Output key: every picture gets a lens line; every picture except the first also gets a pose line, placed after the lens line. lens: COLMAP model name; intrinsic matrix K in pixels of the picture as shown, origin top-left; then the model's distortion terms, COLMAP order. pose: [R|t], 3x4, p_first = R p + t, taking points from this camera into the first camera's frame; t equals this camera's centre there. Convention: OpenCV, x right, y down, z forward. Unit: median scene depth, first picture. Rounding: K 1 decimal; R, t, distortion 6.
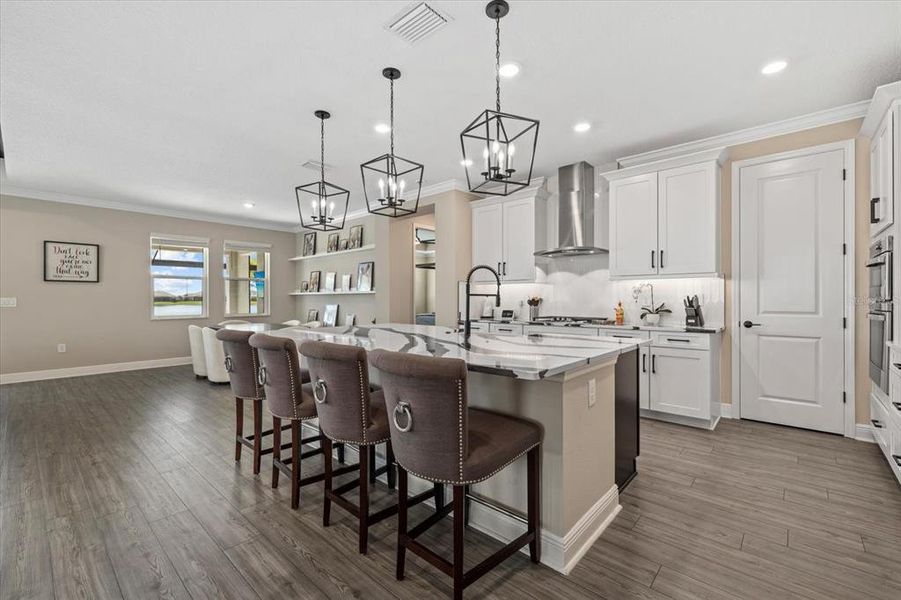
lens RADIAL K [[384.4, 0, 454.4], [0, 384.4, 301.4], [0, 0, 1]] dist [0.001550, 0.000151]
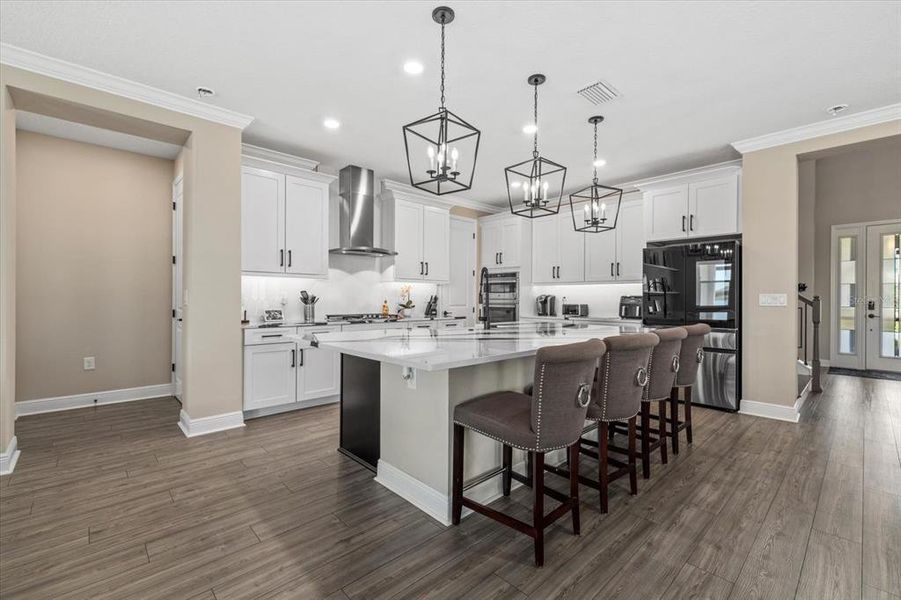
lens RADIAL K [[384.4, 0, 447.7], [0, 384.4, 299.2], [0, 0, 1]] dist [0.001550, 0.000151]
pose [[0.100836, 0.000120, 0.994903, -0.639411], [-0.000141, 1.000000, -0.000106, 0.000292], [-0.994903, -0.000129, 0.100836, 0.598433]]
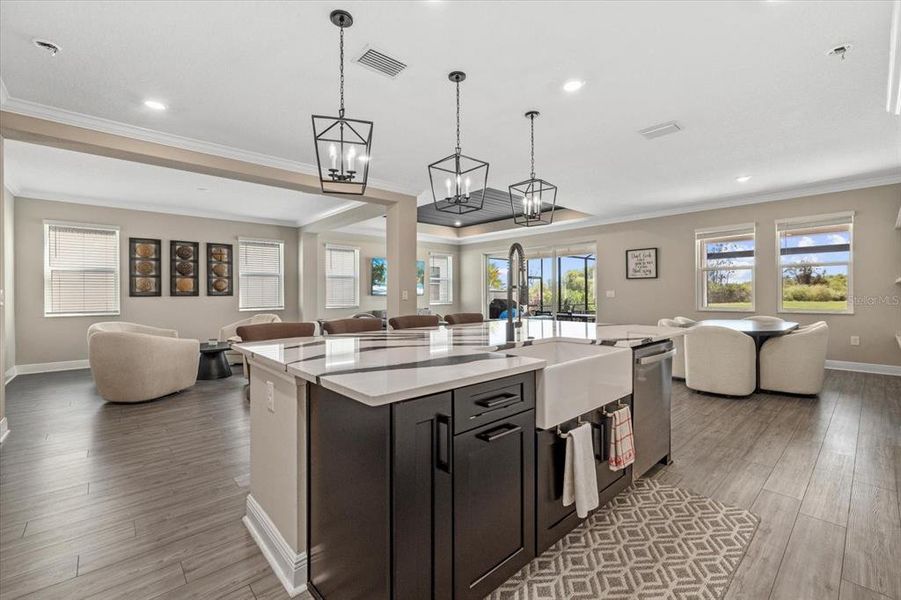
lens RADIAL K [[384.4, 0, 451.5], [0, 384.4, 291.8], [0, 0, 1]] dist [0.001550, 0.000151]
pose [[-0.104102, -0.000807, -0.994566, 0.463581], [0.000476, 1.000000, -0.000862, -0.005086], [0.994566, -0.000563, -0.104102, 0.574997]]
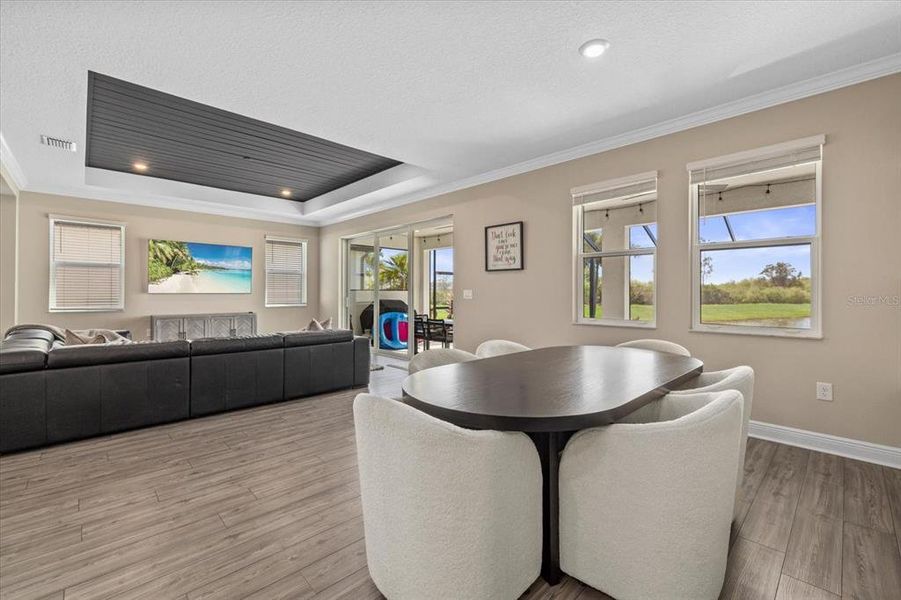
lens RADIAL K [[384.4, 0, 453.1], [0, 384.4, 290.1], [0, 0, 1]] dist [0.001550, 0.000151]
pose [[-0.068125, -0.003445, -0.997671, -0.169265], [-0.008200, 0.999962, -0.002893, -0.005515], [0.997643, 0.007984, -0.068151, 1.117857]]
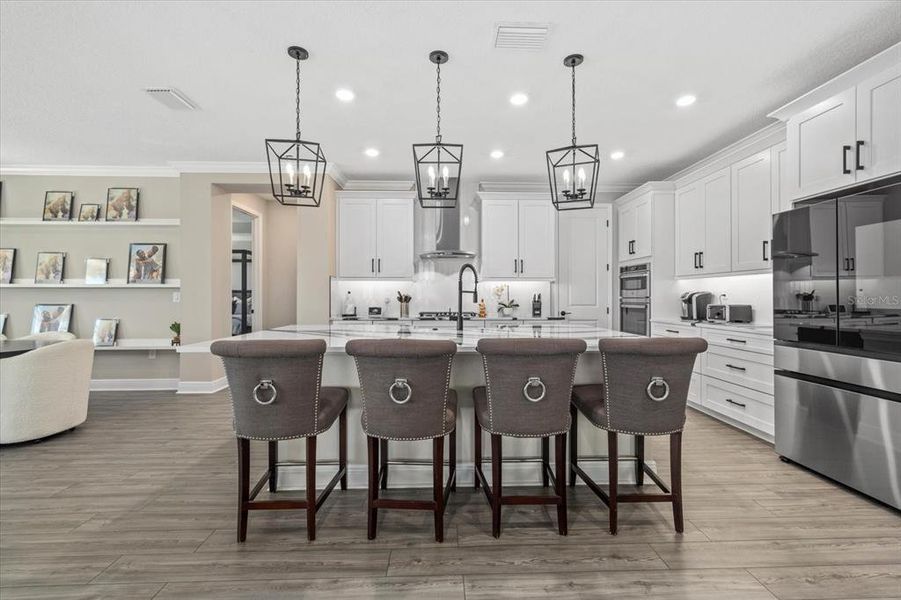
lens RADIAL K [[384.4, 0, 456.1], [0, 384.4, 293.3], [0, 0, 1]] dist [0.001550, 0.000151]
pose [[0.730598, 0.008210, 0.682759, -0.401155], [0.002218, 0.999894, -0.014398, 0.001643], [-0.682805, 0.012033, 0.730502, 0.144192]]
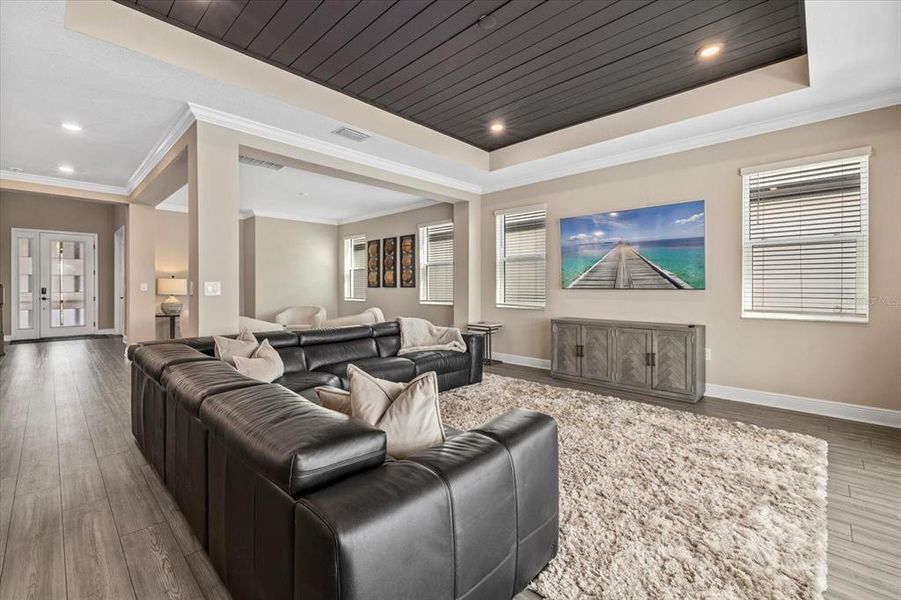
lens RADIAL K [[384.4, 0, 459.5], [0, 384.4, 288.5], [0, 0, 1]] dist [0.001550, 0.000151]
pose [[-0.999583, 0.003708, 0.028649, -1.157183], [0.004042, 0.999925, 0.011588, -0.003450], [-0.028604, 0.011699, -0.999522, 1.018537]]
